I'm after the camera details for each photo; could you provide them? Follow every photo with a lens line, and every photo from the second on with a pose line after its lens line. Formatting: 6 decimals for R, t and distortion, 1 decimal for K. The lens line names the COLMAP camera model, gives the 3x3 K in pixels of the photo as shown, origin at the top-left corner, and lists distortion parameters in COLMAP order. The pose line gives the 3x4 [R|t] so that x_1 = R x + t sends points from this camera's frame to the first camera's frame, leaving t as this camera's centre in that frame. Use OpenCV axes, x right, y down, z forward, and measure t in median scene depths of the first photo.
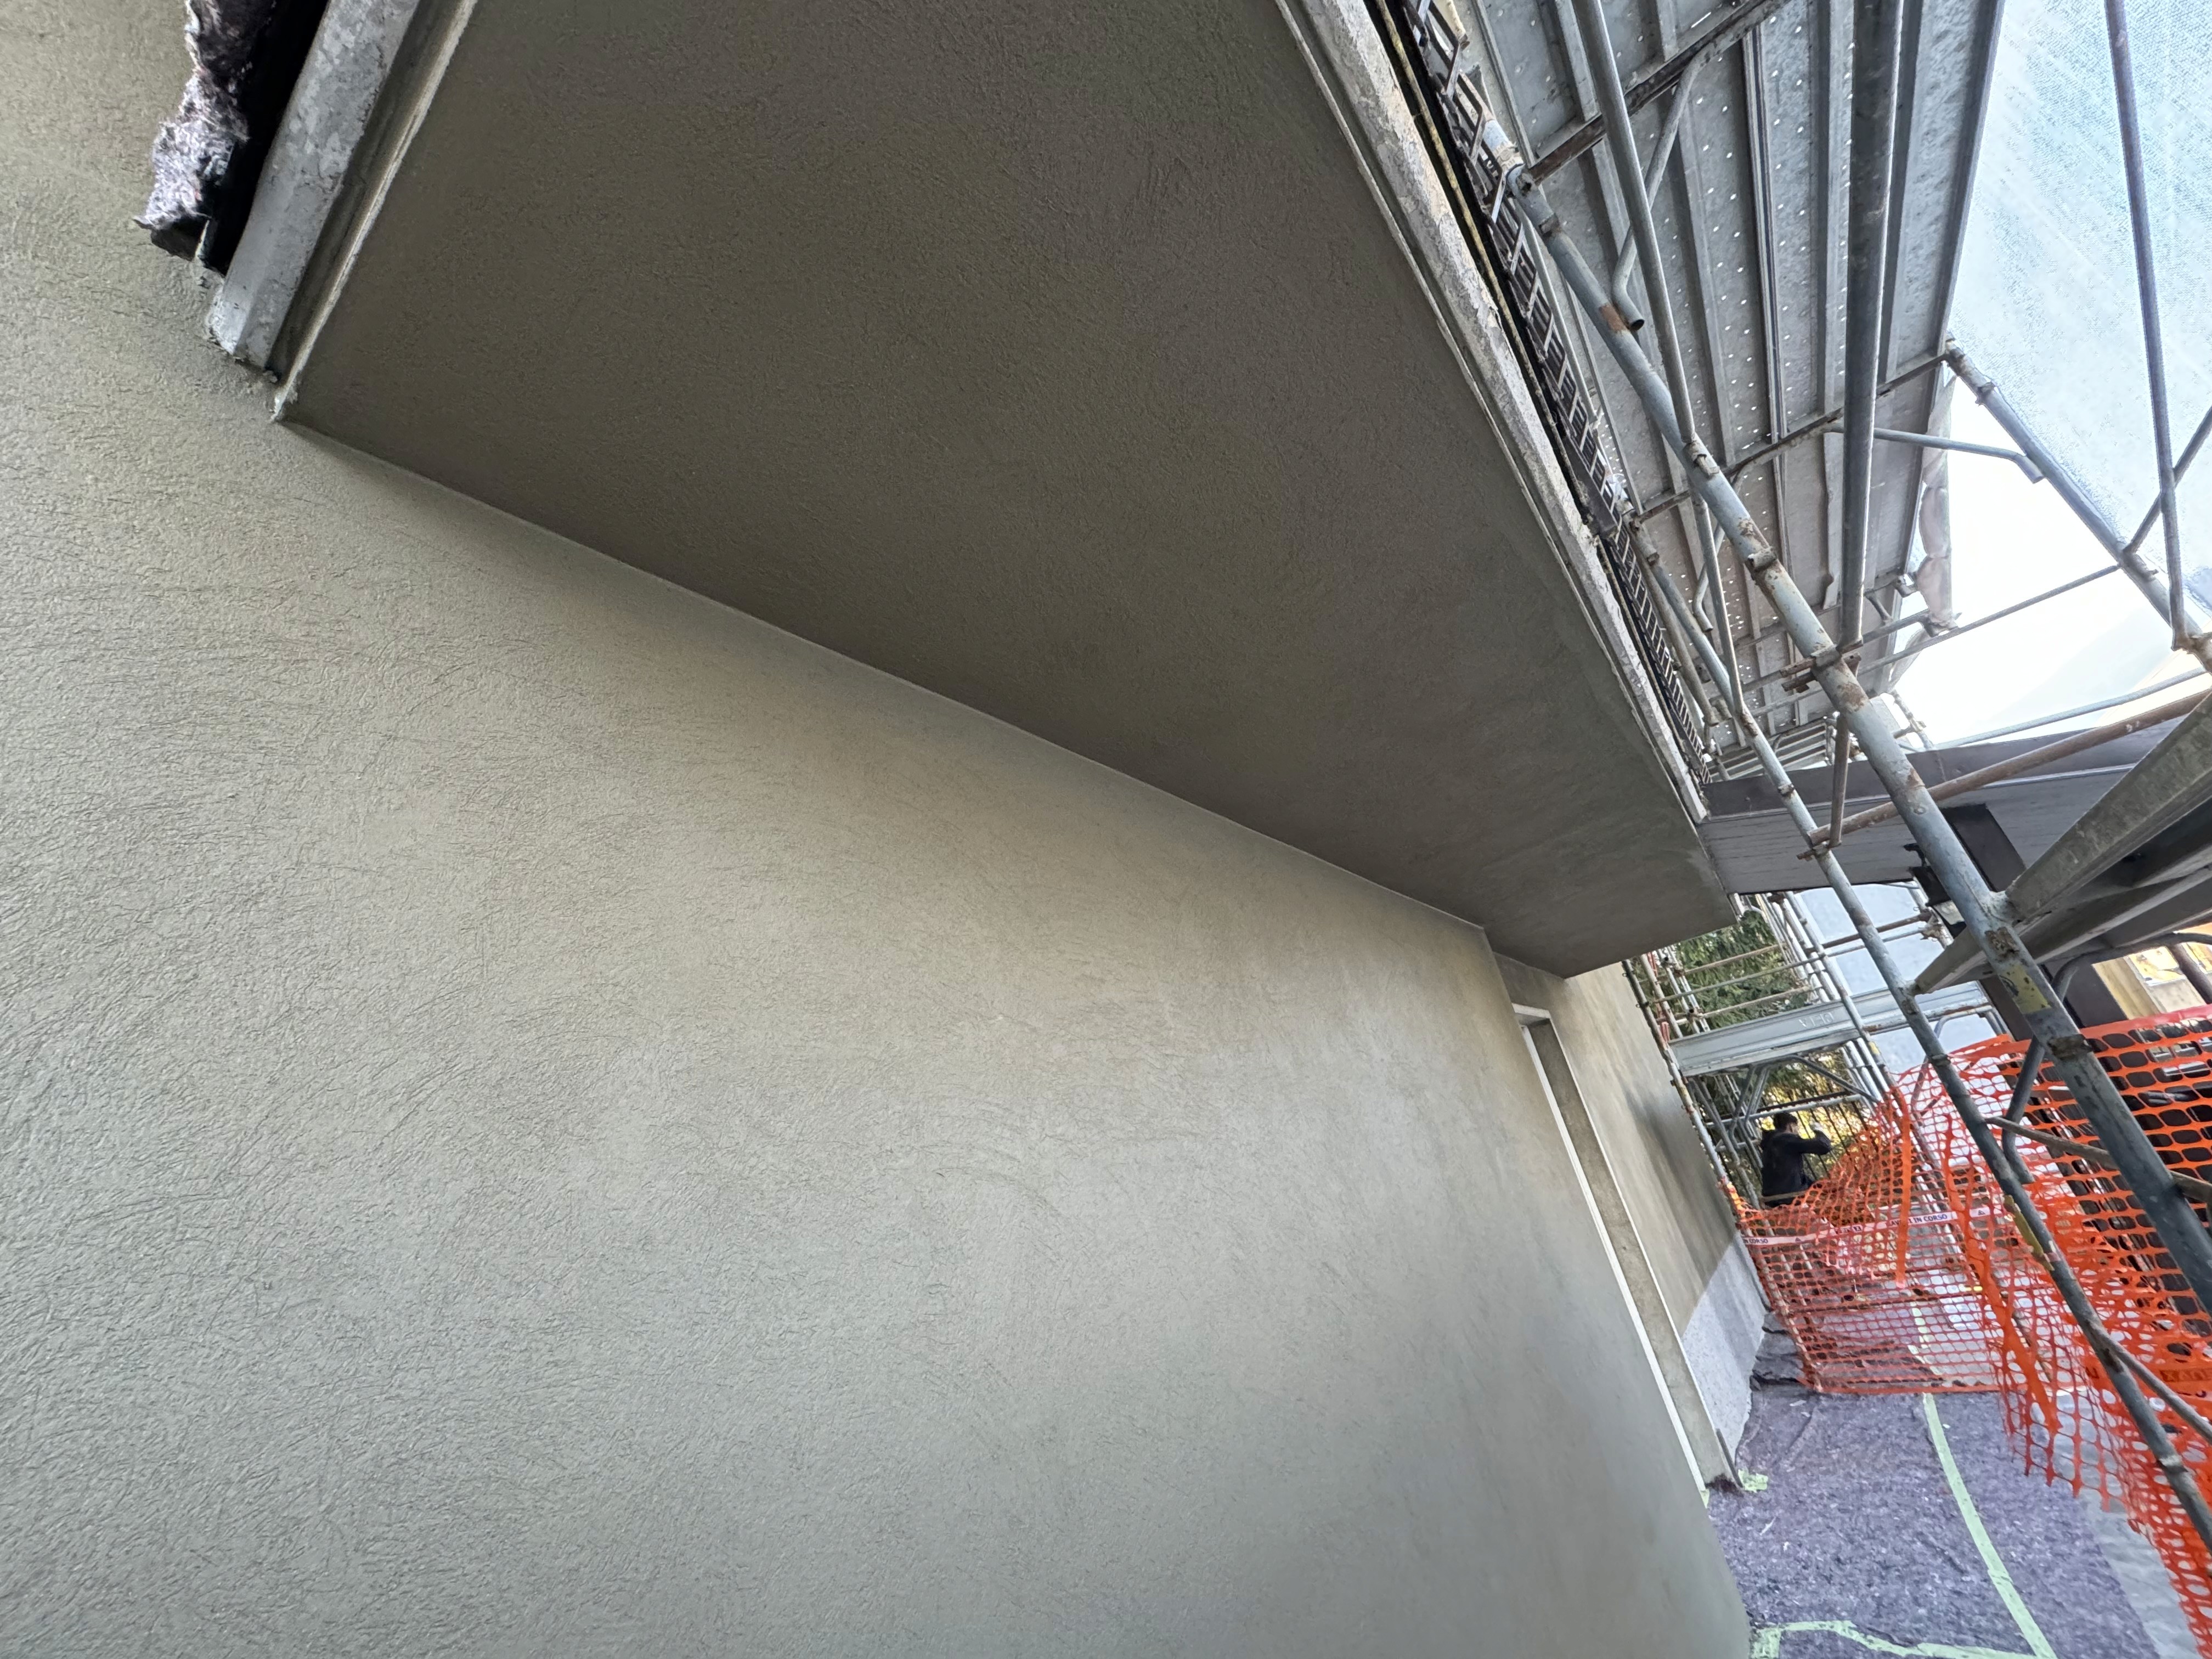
lens RADIAL K [[878.6, 0, 1113.2], [0, 878.6, 828.8], [0, 0, 1]] dist [-0.001170, 0.000003]
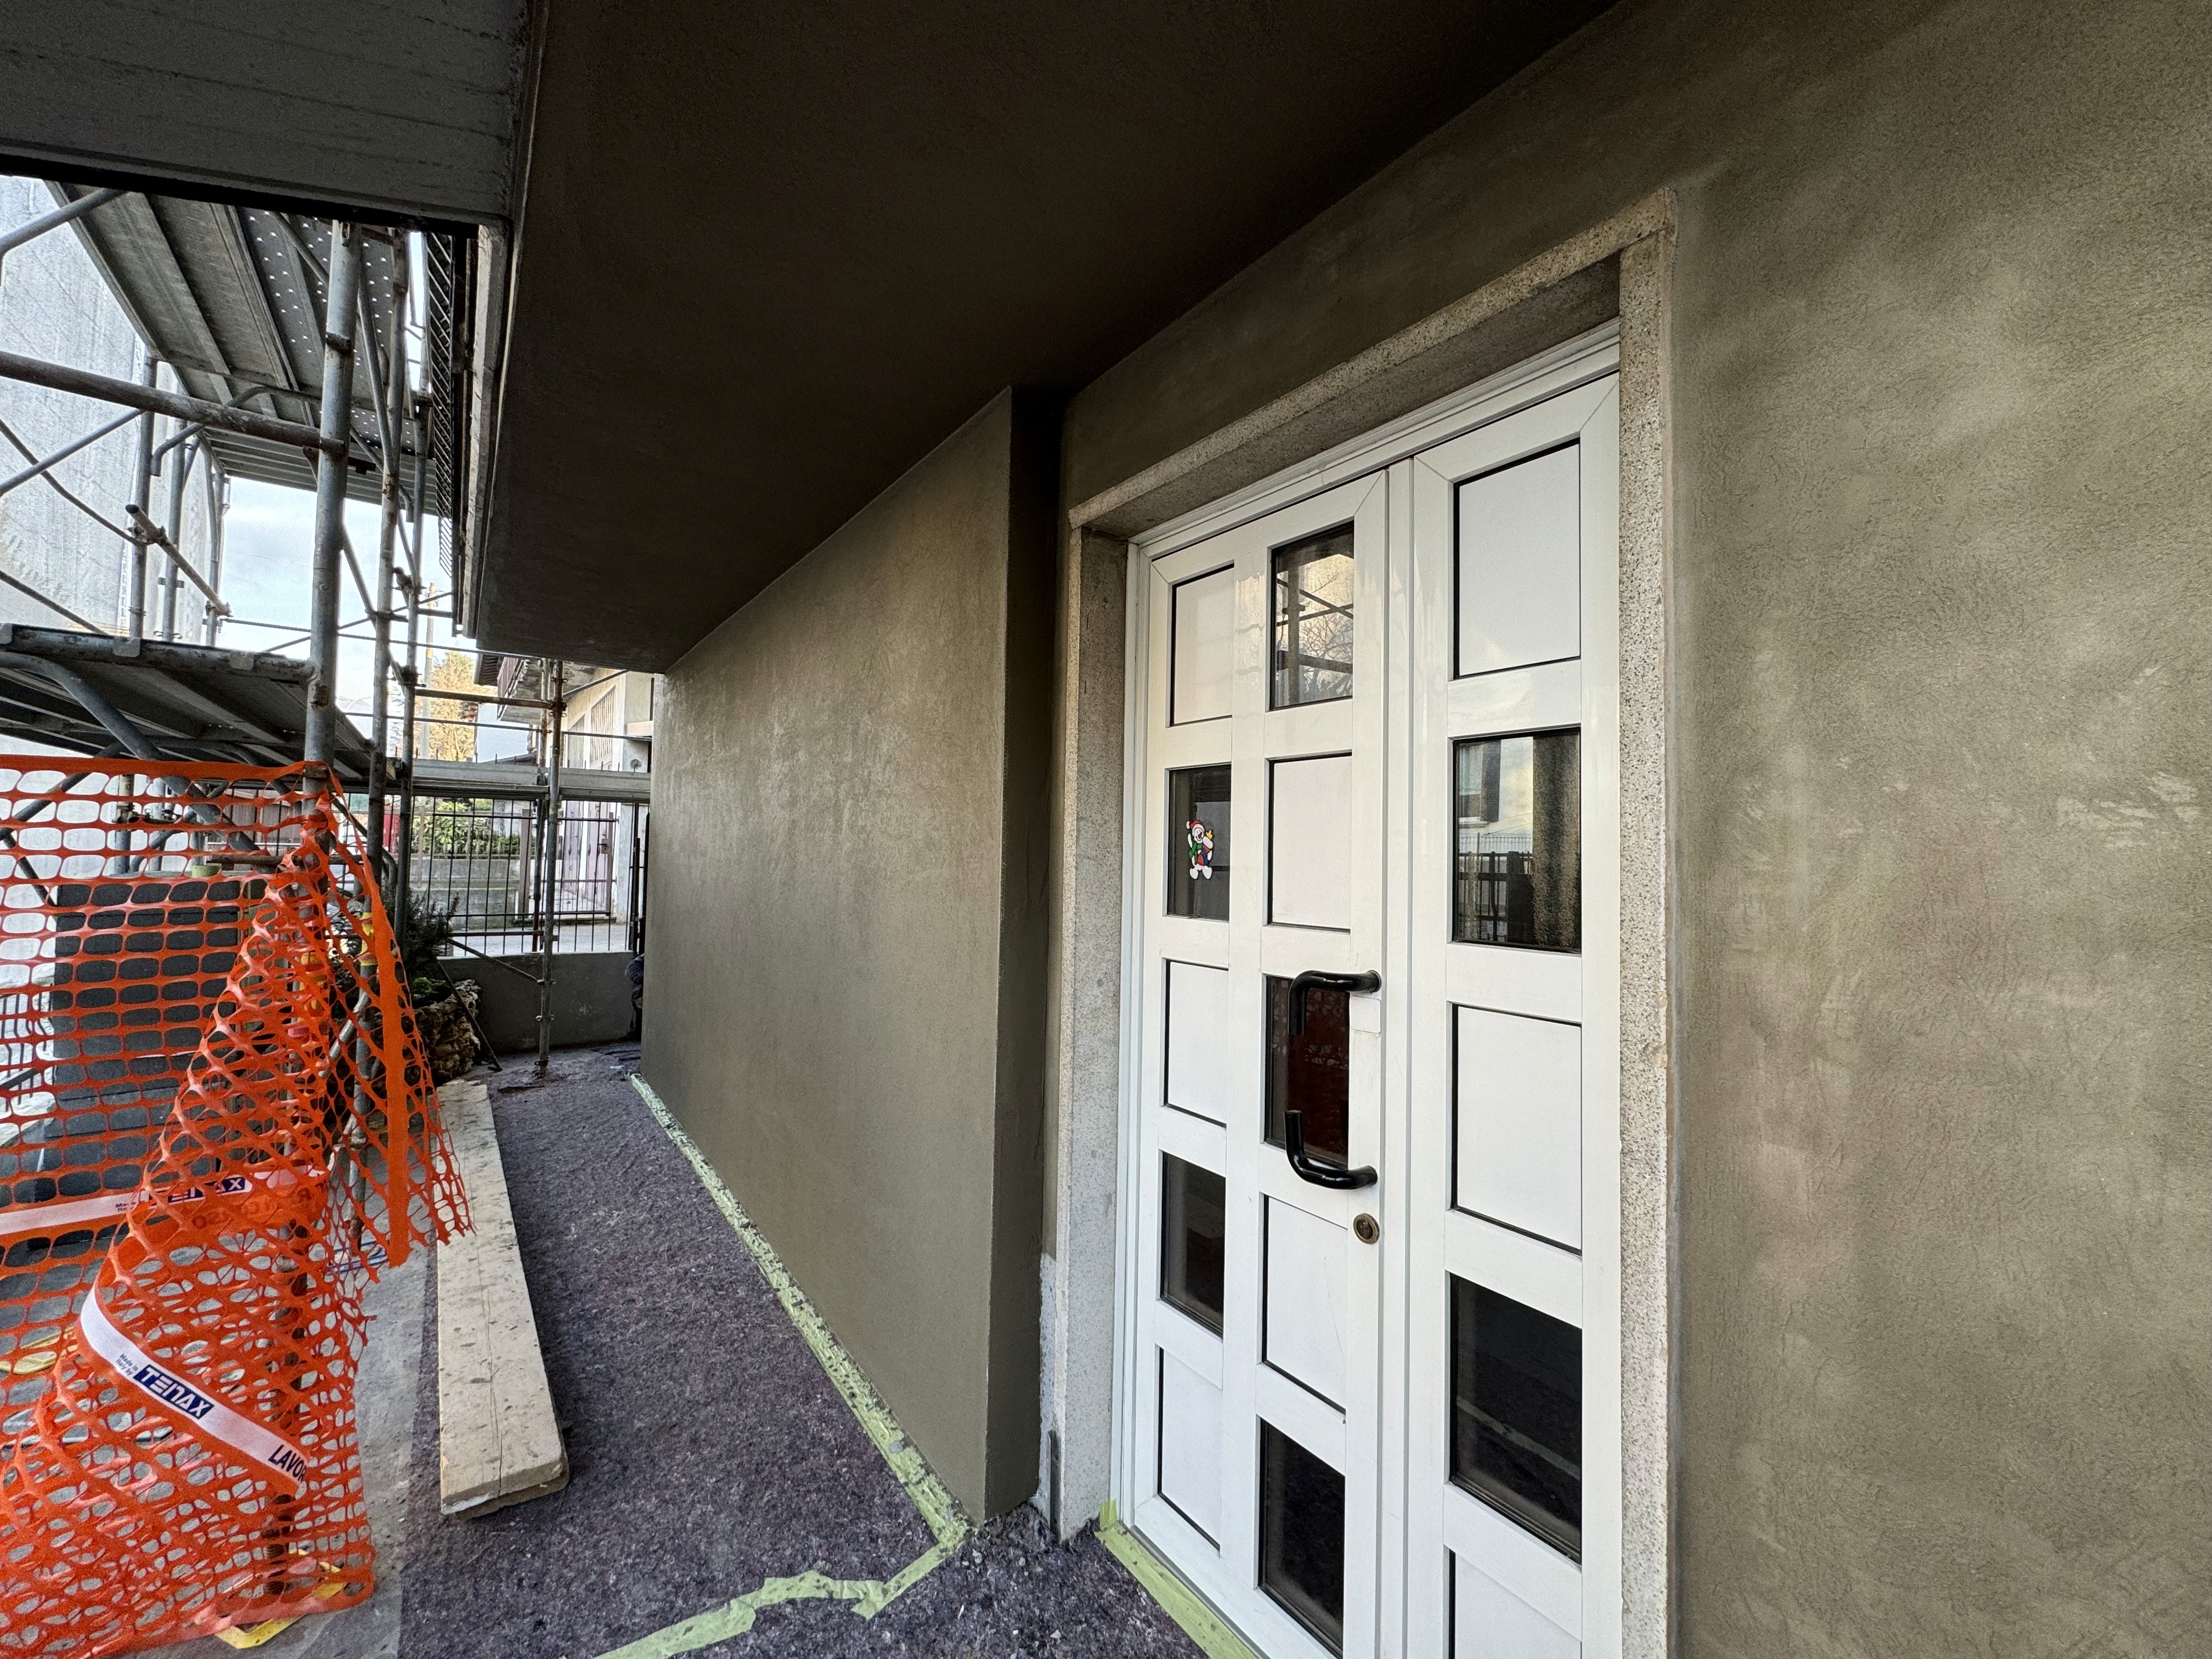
lens RADIAL K [[878.6, 0, 1113.2], [0, 878.6, 828.8], [0, 0, 1]] dist [-0.001170, 0.000003]
pose [[-0.252293, 0.155449, -0.955083, 2.408696], [0.423595, 0.905159, 0.035427, 0.908477], [0.870009, -0.395630, -0.294212, 2.875683]]
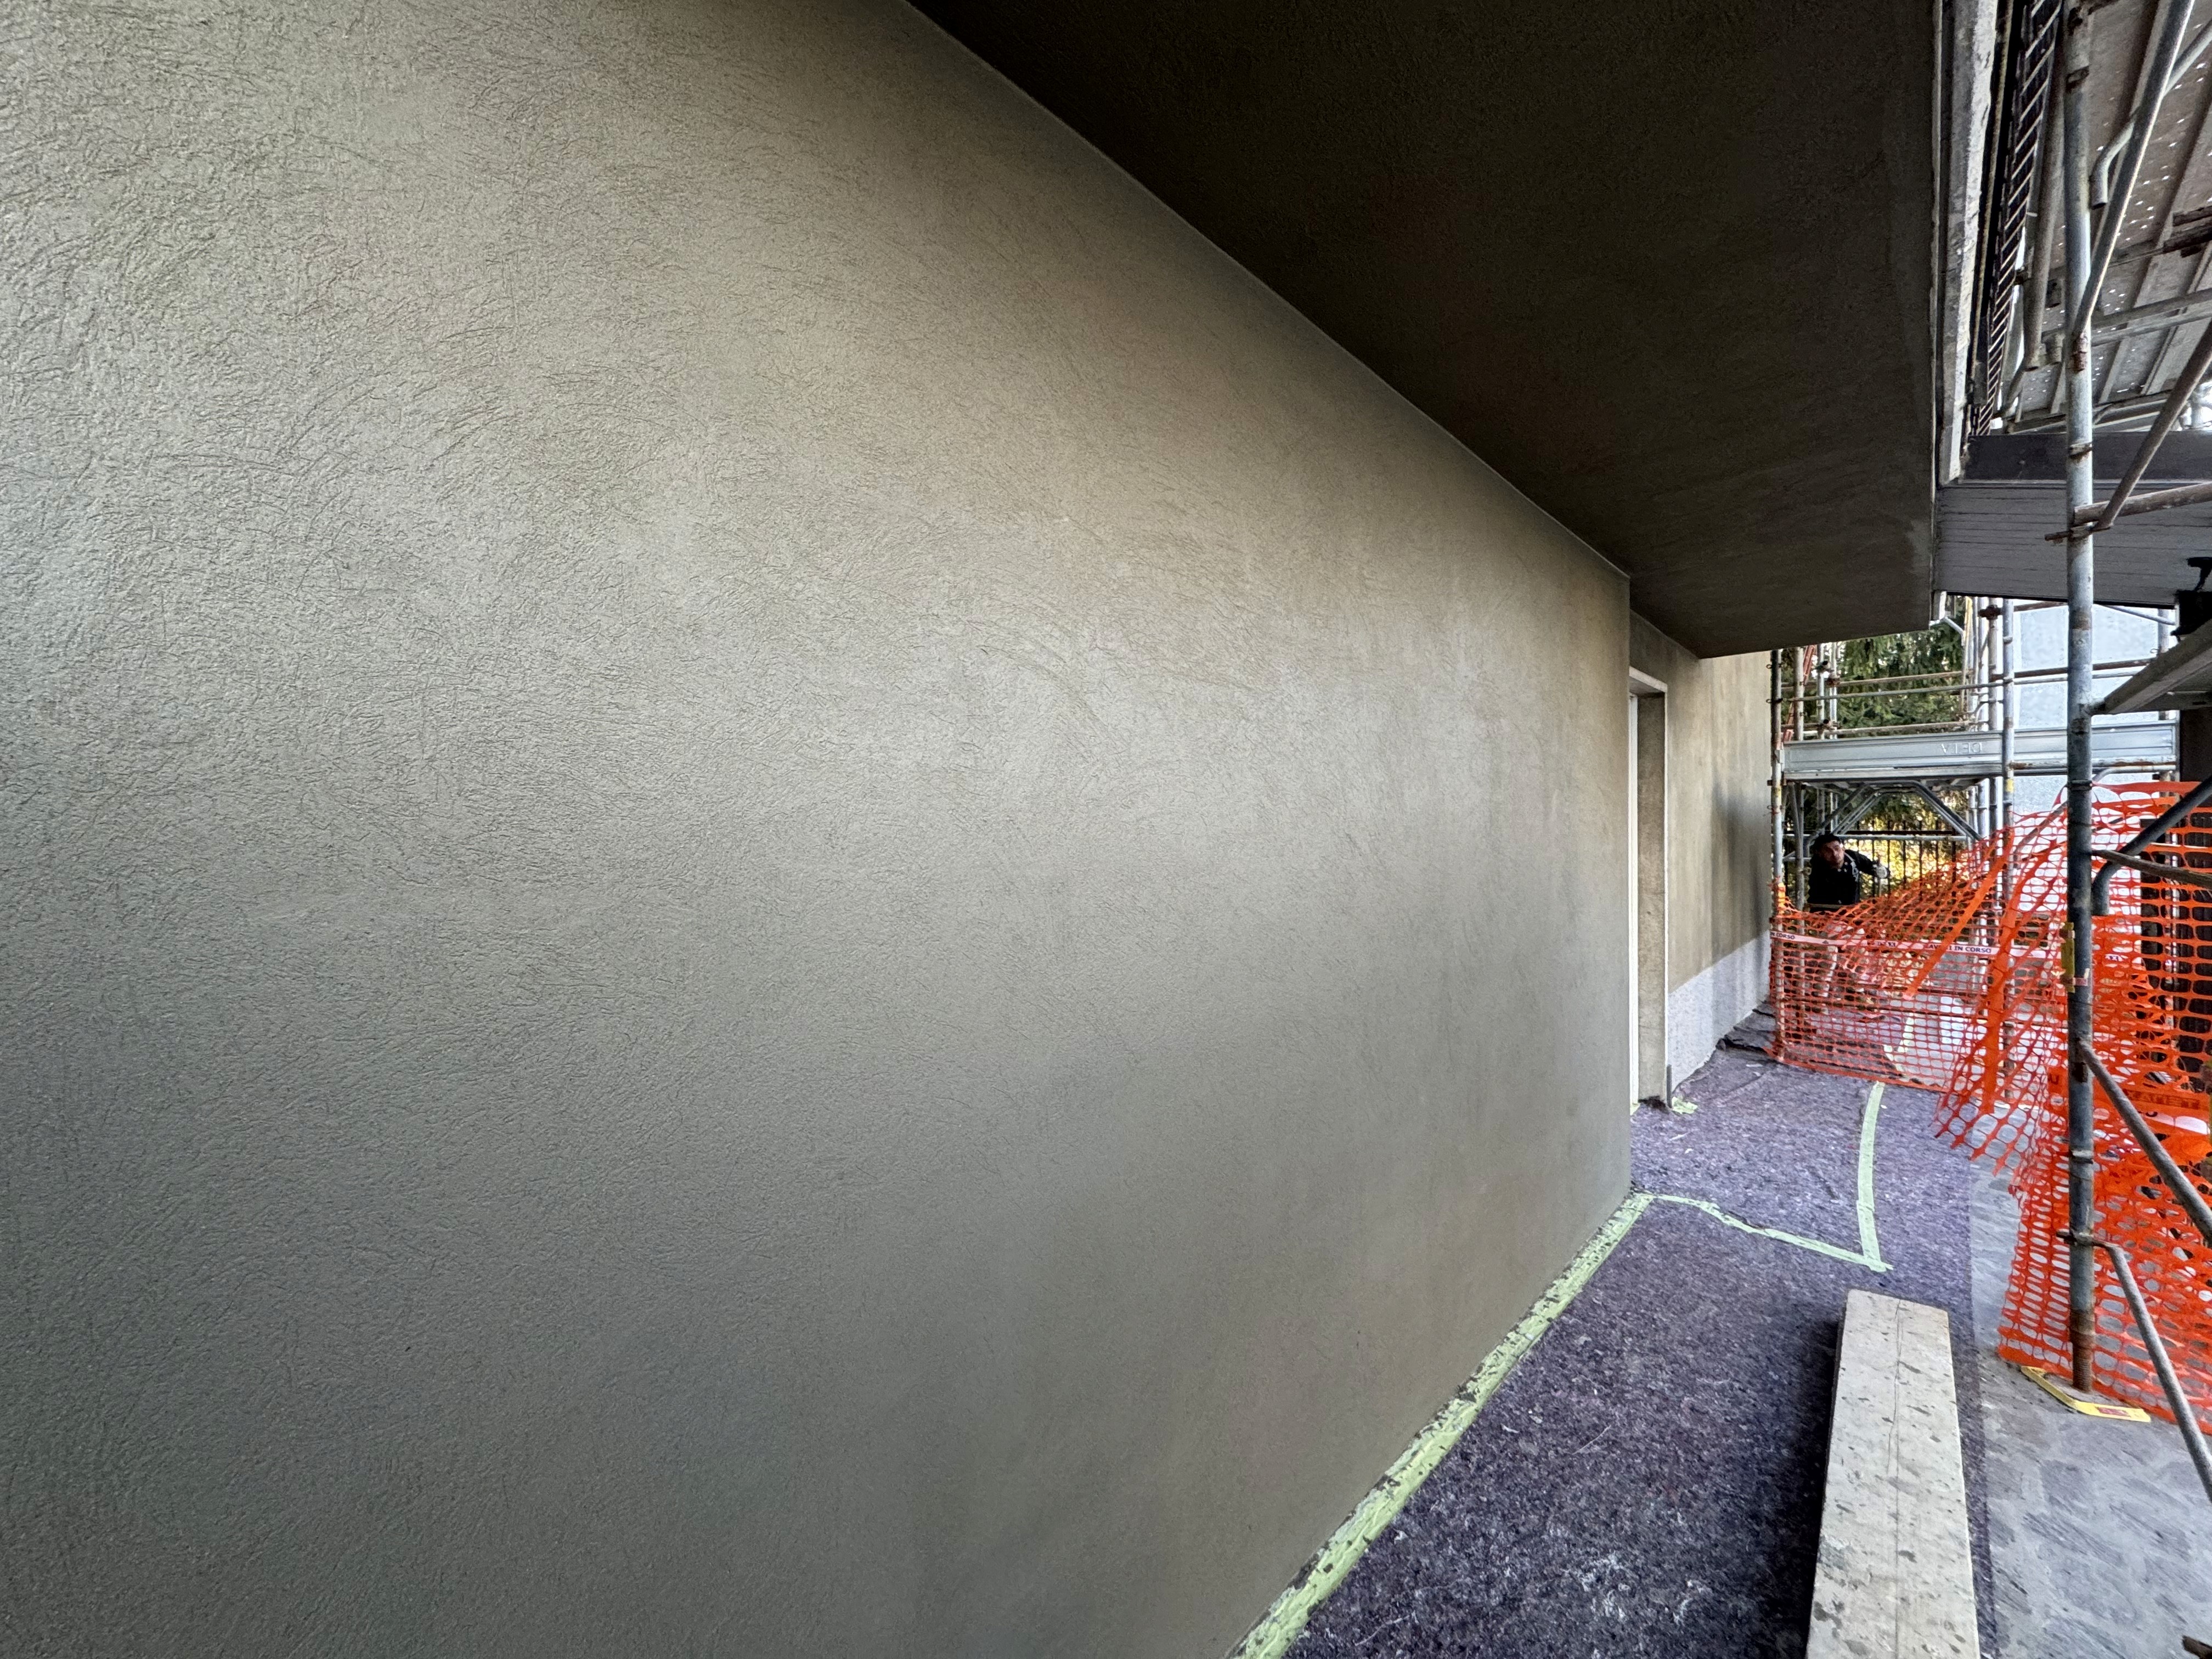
lens RADIAL K [[878.6, 0, 1113.2], [0, 878.6, 828.8], [0, 0, 1]] dist [-0.001170, 0.000003]
pose [[0.979233, 0.188034, -0.075799, 0.049453], [-0.138689, 0.894005, 0.426053, 0.088129], [0.147877, -0.406692, 0.901517, 0.007724]]
